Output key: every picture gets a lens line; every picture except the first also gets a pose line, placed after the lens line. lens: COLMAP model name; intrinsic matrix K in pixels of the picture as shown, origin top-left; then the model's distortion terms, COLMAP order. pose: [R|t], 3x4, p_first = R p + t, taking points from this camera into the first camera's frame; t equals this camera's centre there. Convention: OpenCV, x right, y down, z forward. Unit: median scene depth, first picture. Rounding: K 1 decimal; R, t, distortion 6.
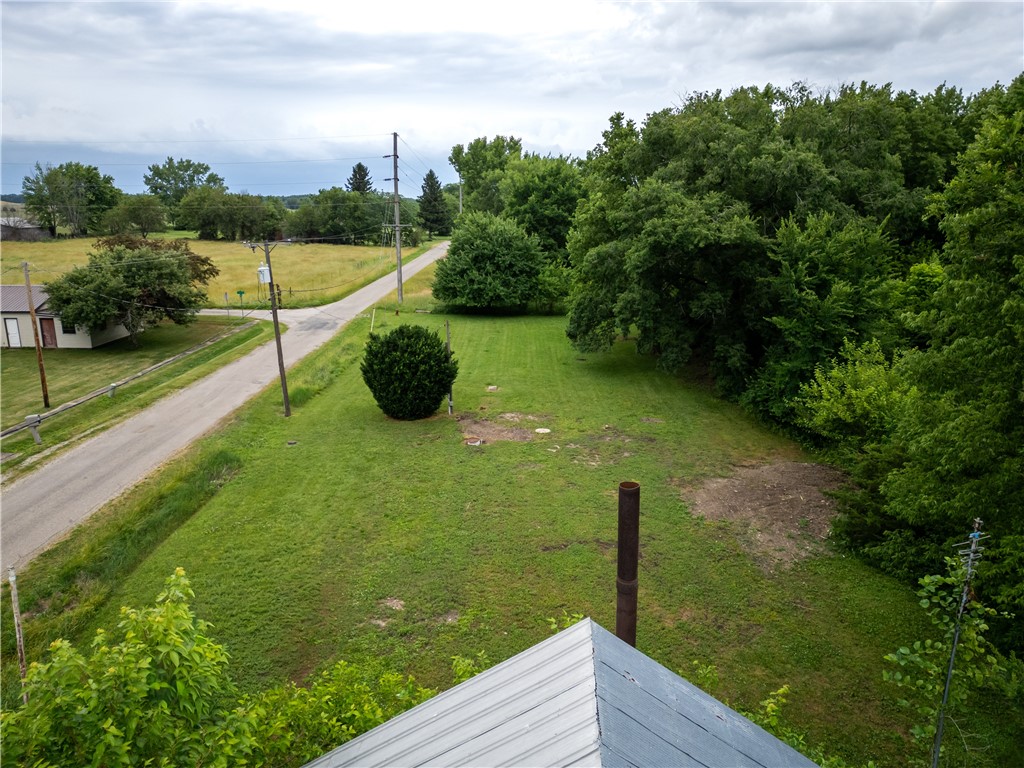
lens RADIAL K [[704.2, 0, 512.0], [0, 704.2, 384.0], [0, 0, 1]] dist [0.074130, -0.078158]
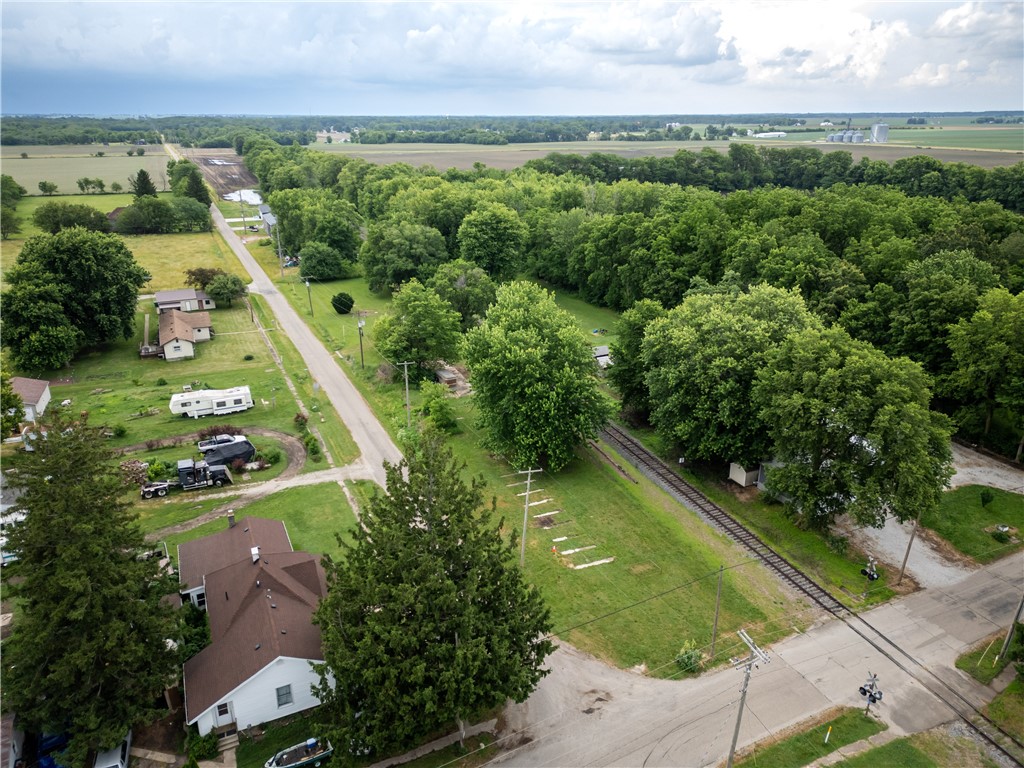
lens RADIAL K [[688.9, 0, 507.2], [0, 688.9, 414.6], [0, 0, 1]] dist [0.060921, -0.000739]
pose [[0.899018, -0.181106, 0.398707, -0.577130], [0.114712, 0.976075, 0.184711, -0.010205], [-0.422620, -0.120322, 0.898284, -1.821223]]
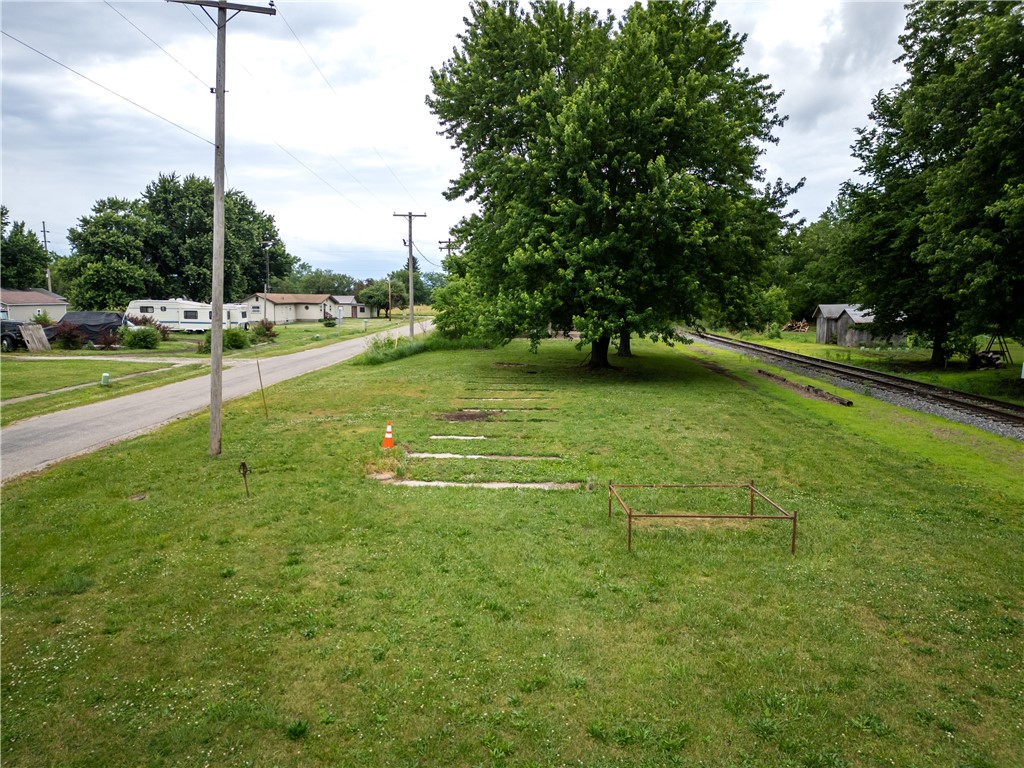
lens RADIAL K [[704.2, 0, 512.0], [0, 704.2, 384.0], [0, 0, 1]] dist [0.074130, -0.078158]
pose [[0.999826, -0.012421, 0.013915, -0.082561], [0.014099, 0.991696, -0.127826, 0.412408], [-0.012212, 0.128000, 0.991699, -1.202896]]
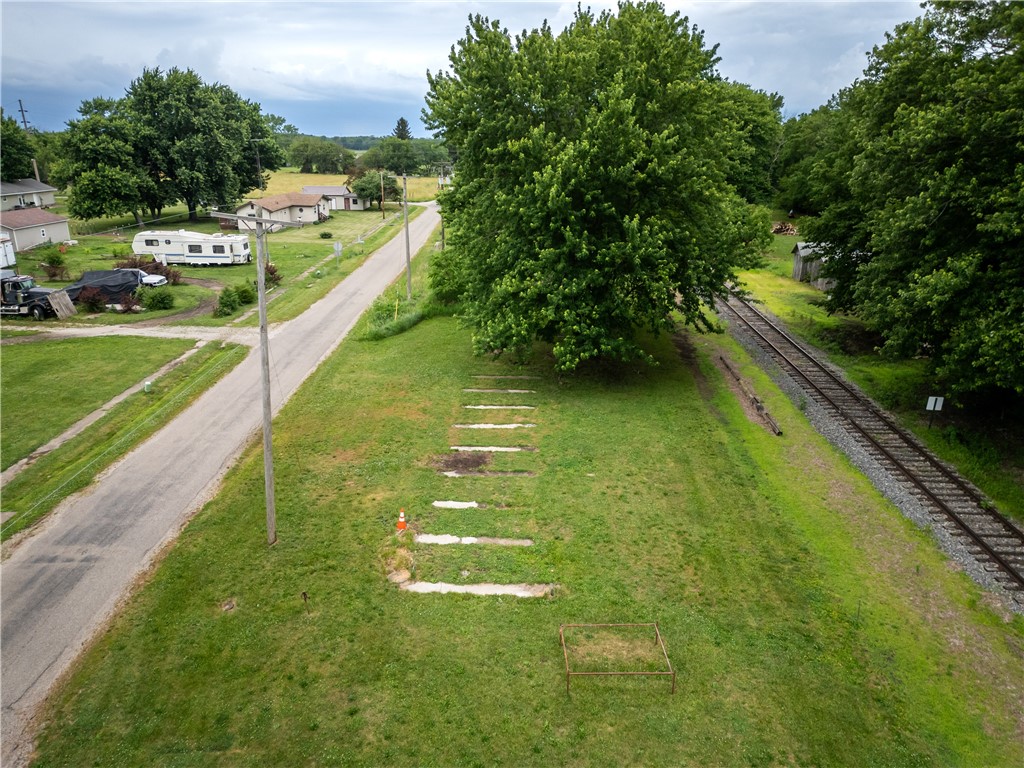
lens RADIAL K [[704.2, 0, 512.0], [0, 704.2, 384.0], [0, 0, 1]] dist [0.074130, -0.078158]
pose [[0.999766, -0.010716, 0.018800, -0.077014], [0.009168, 0.996708, 0.080549, 0.296138], [-0.019601, -0.080358, 0.996573, -1.282736]]
